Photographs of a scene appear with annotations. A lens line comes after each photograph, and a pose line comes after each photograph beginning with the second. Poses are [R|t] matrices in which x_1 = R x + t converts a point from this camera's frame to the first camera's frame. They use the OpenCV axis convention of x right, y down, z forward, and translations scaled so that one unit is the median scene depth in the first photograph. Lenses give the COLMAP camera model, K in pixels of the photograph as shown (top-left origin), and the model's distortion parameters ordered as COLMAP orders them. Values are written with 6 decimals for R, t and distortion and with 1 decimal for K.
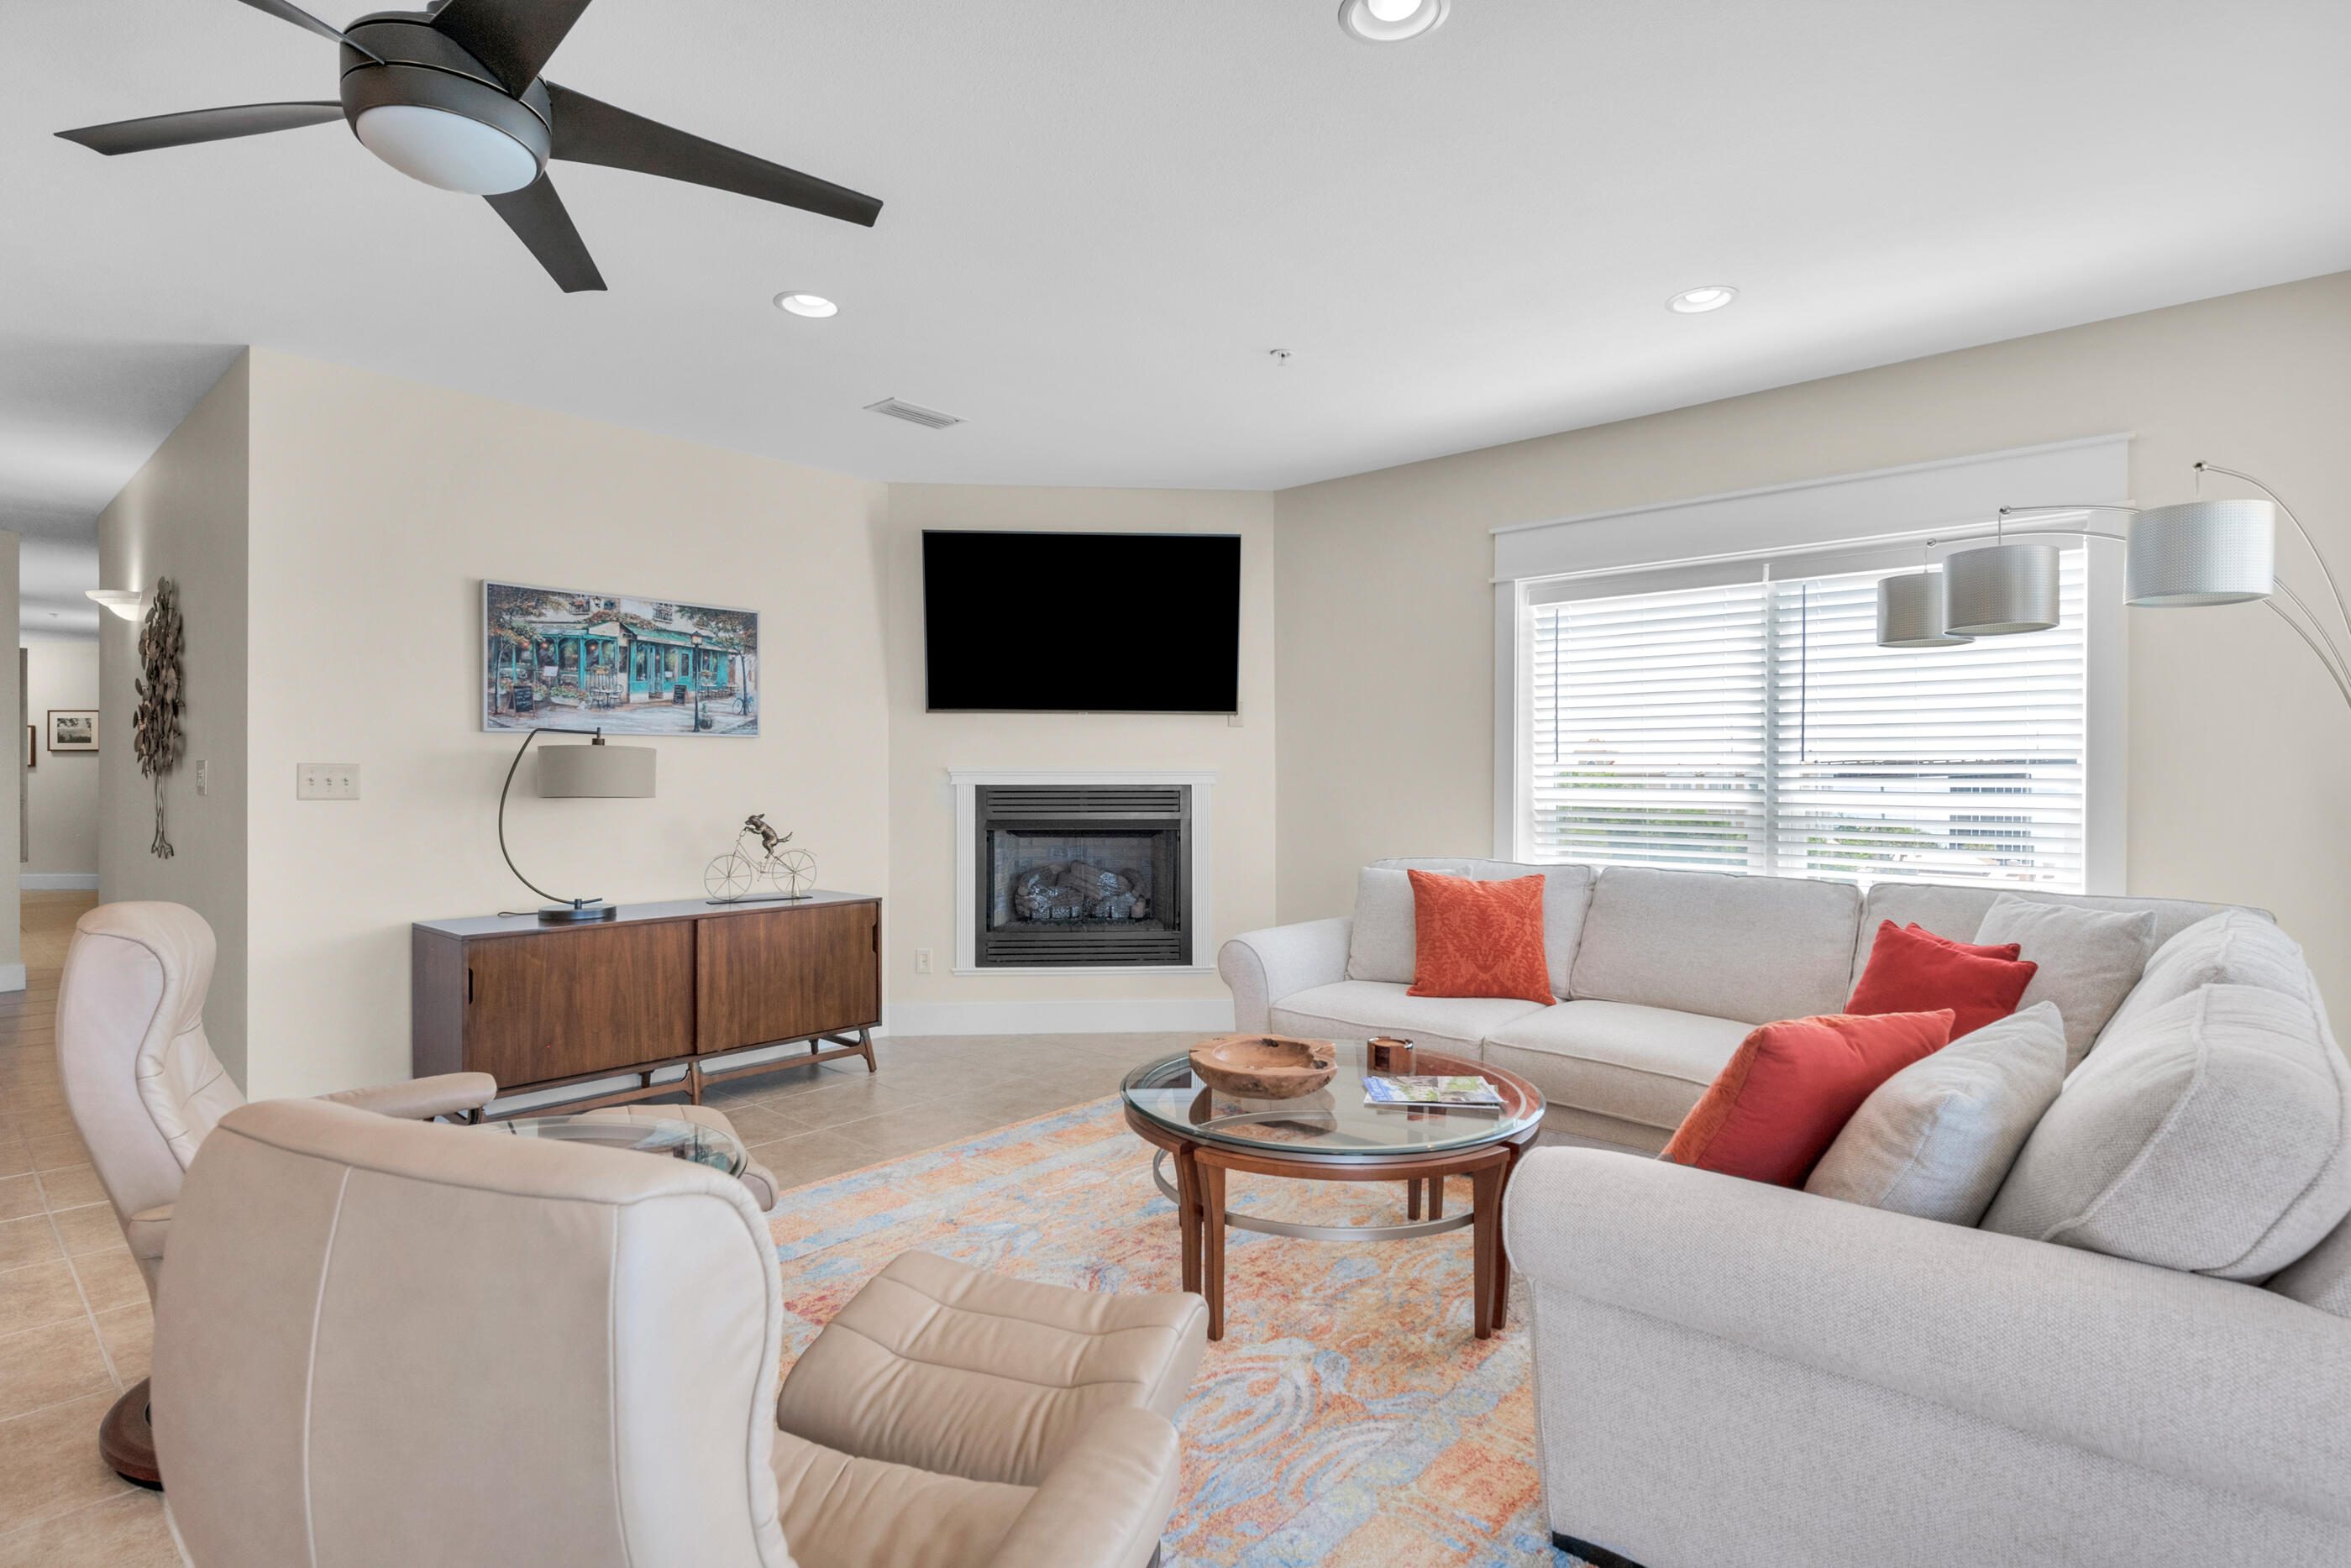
lens RADIAL K [[1133.5, 0, 1175.5], [0, 1133.5, 784.0], [0, 0, 1]] dist [-0.003397, 0.000157]
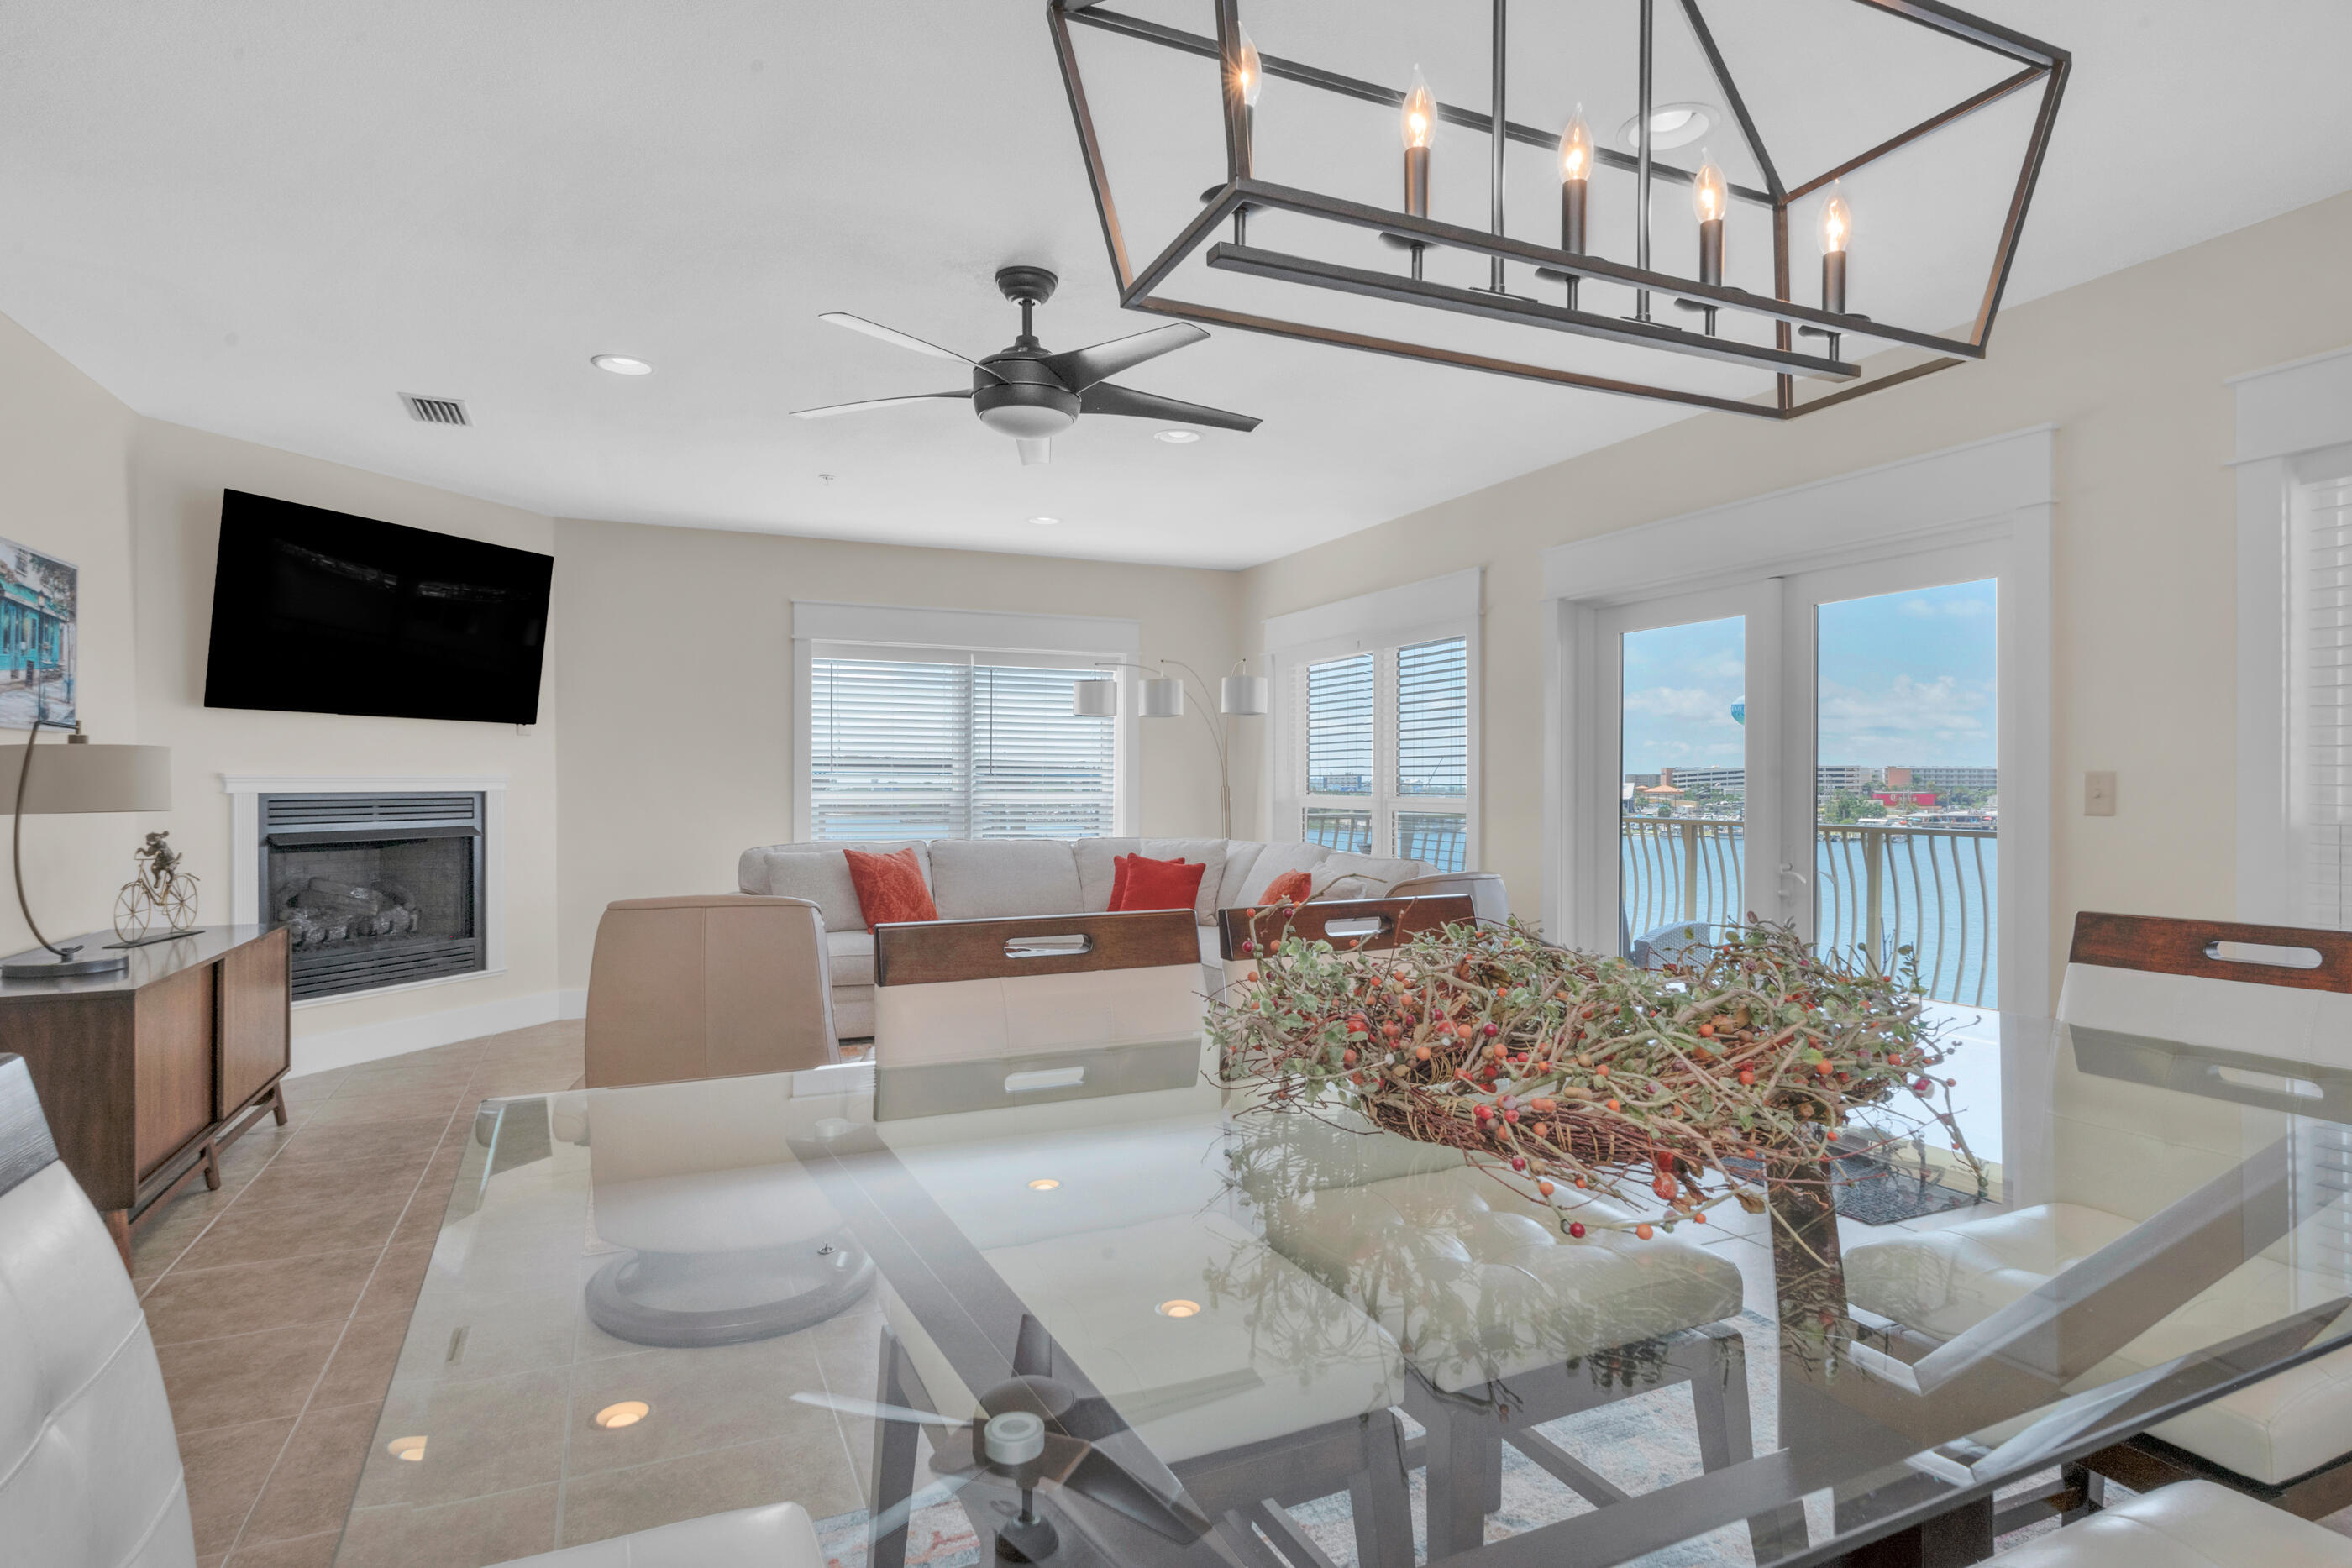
lens RADIAL K [[1153.8, 0, 1218.8], [0, 1153.8, 782.5], [0, 0, 1]] dist [0.000365, -0.002290]
pose [[0.402286, -0.001879, 0.915512, -0.871076], [0.004753, 0.999989, -0.000035, -0.004787], [-0.915502, 0.004365, 0.402290, -0.010430]]
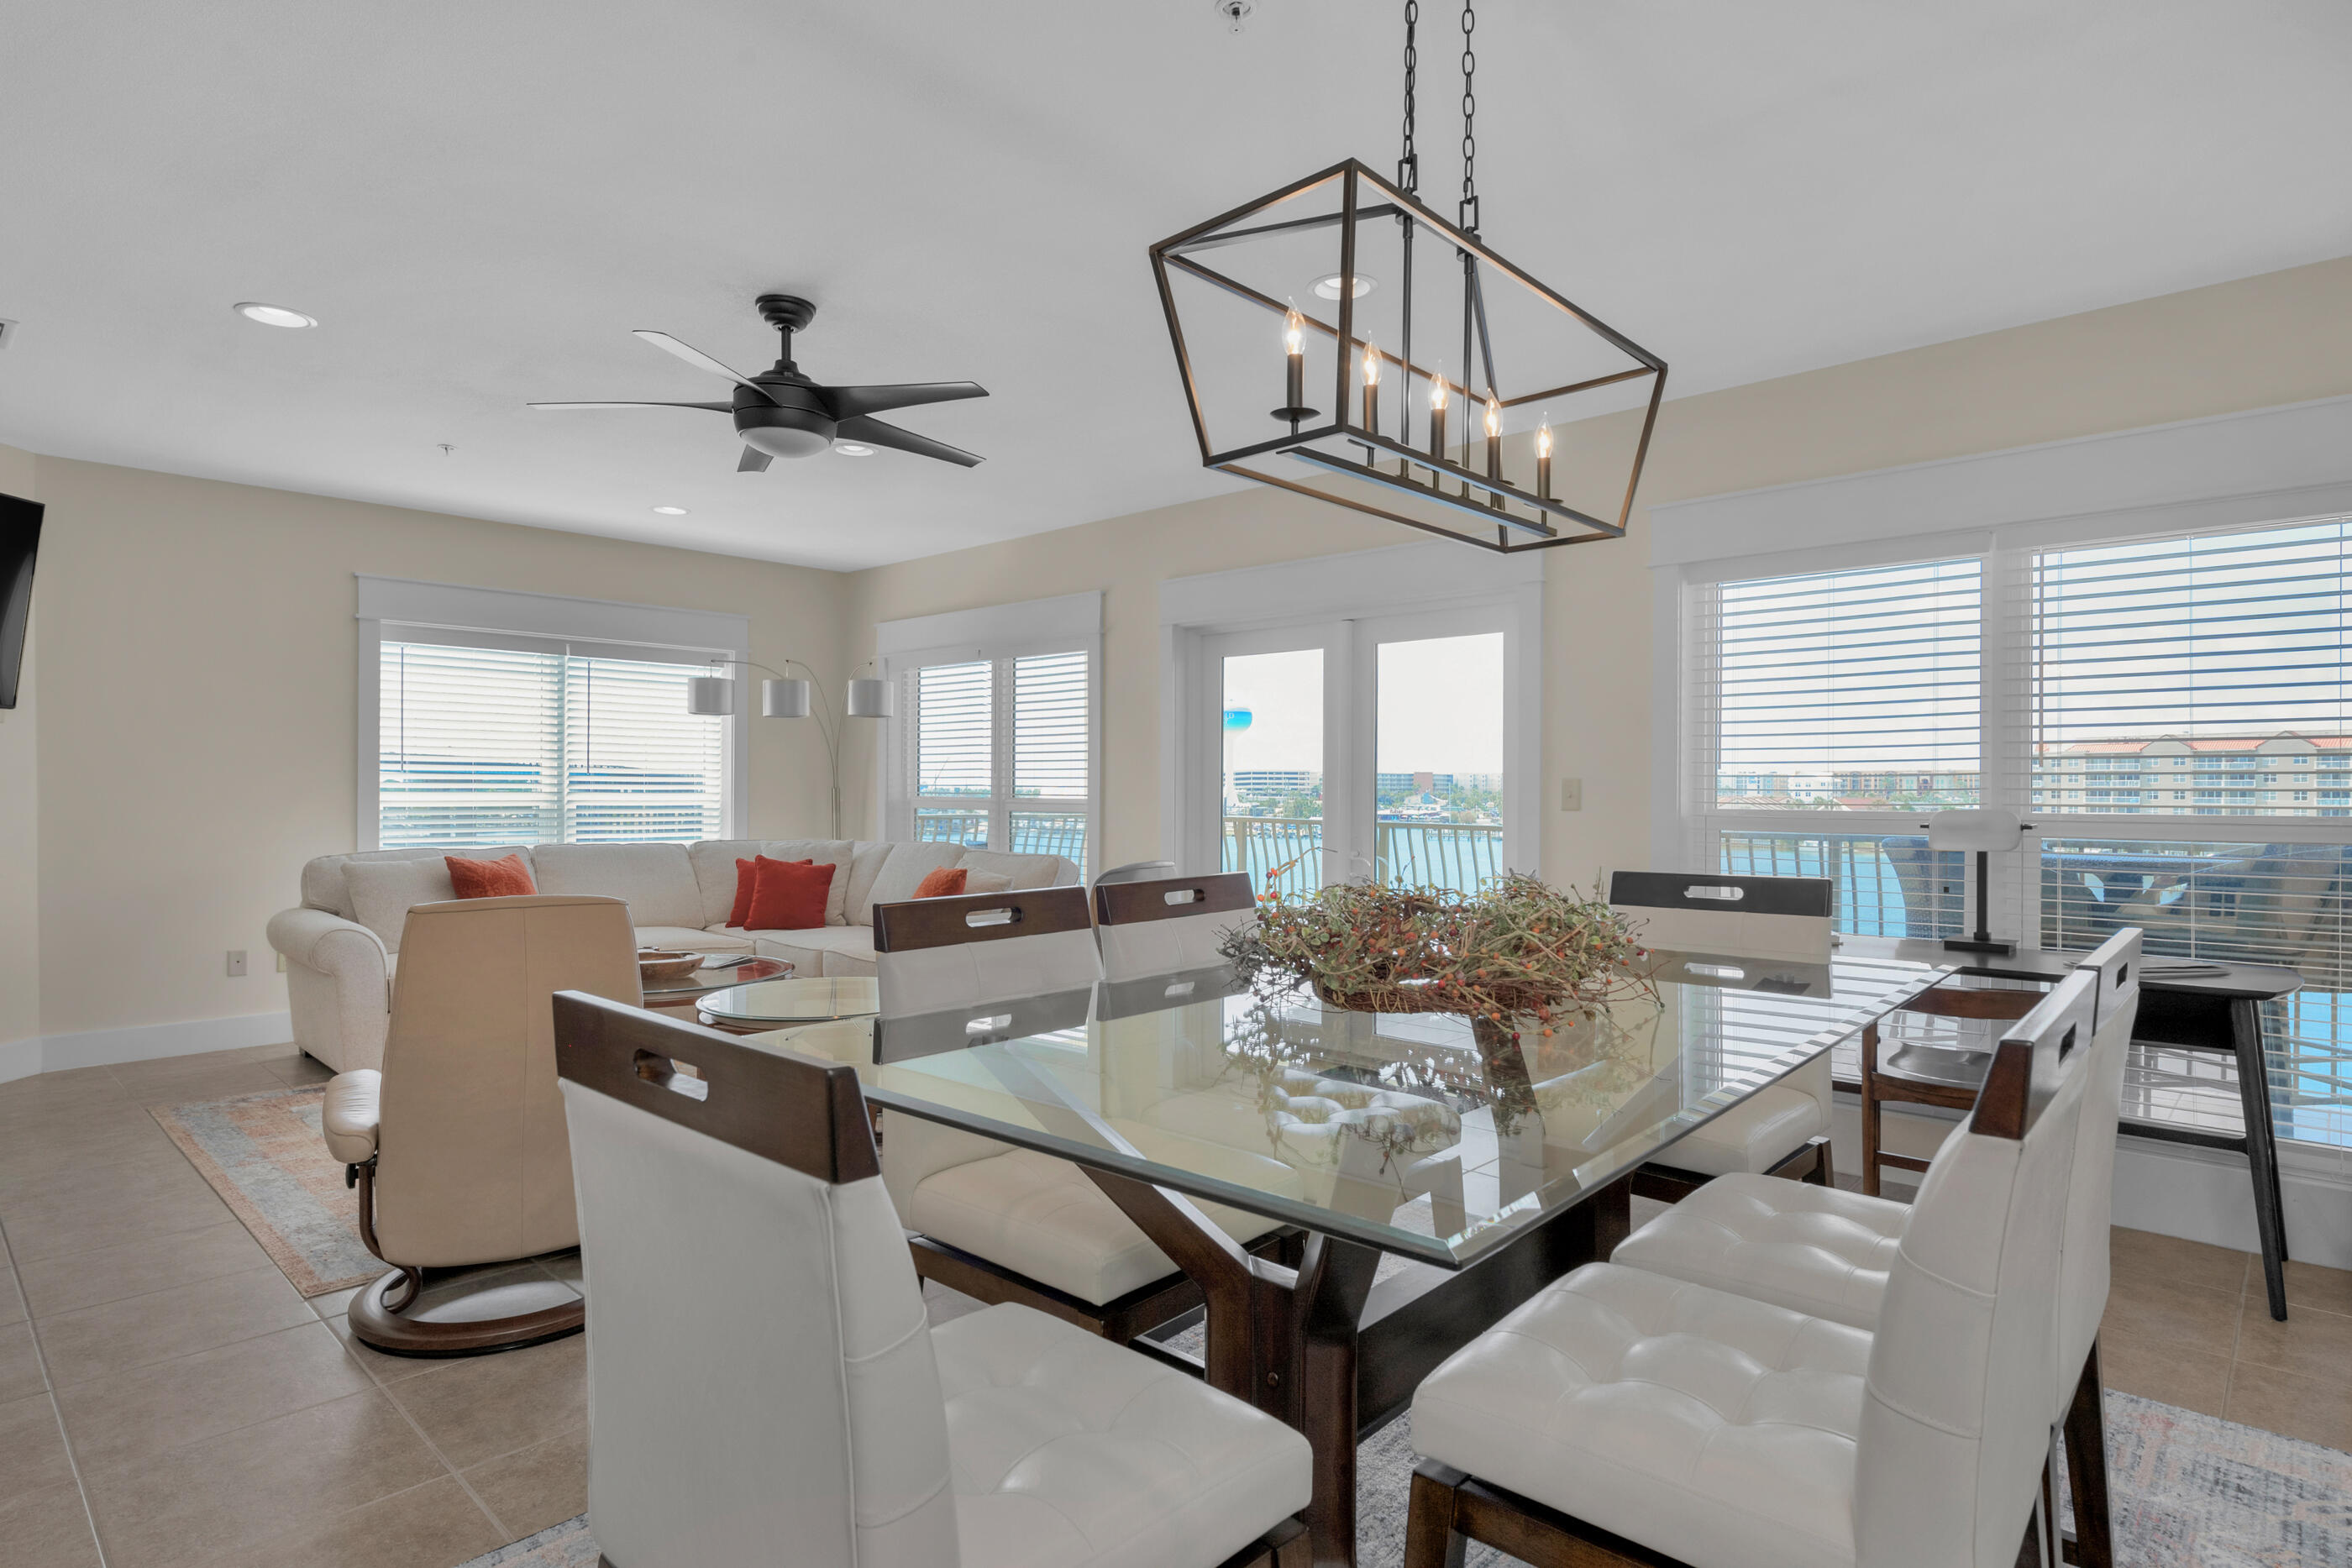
lens RADIAL K [[1153.8, 0, 1218.8], [0, 1153.8, 782.5], [0, 0, 1]] dist [0.000365, -0.002290]
pose [[0.000846, 0.000011, 1.000000, -1.034178], [0.000685, 1.000000, -0.000011, -0.006537], [-0.999999, 0.000685, 0.000846, 0.113894]]
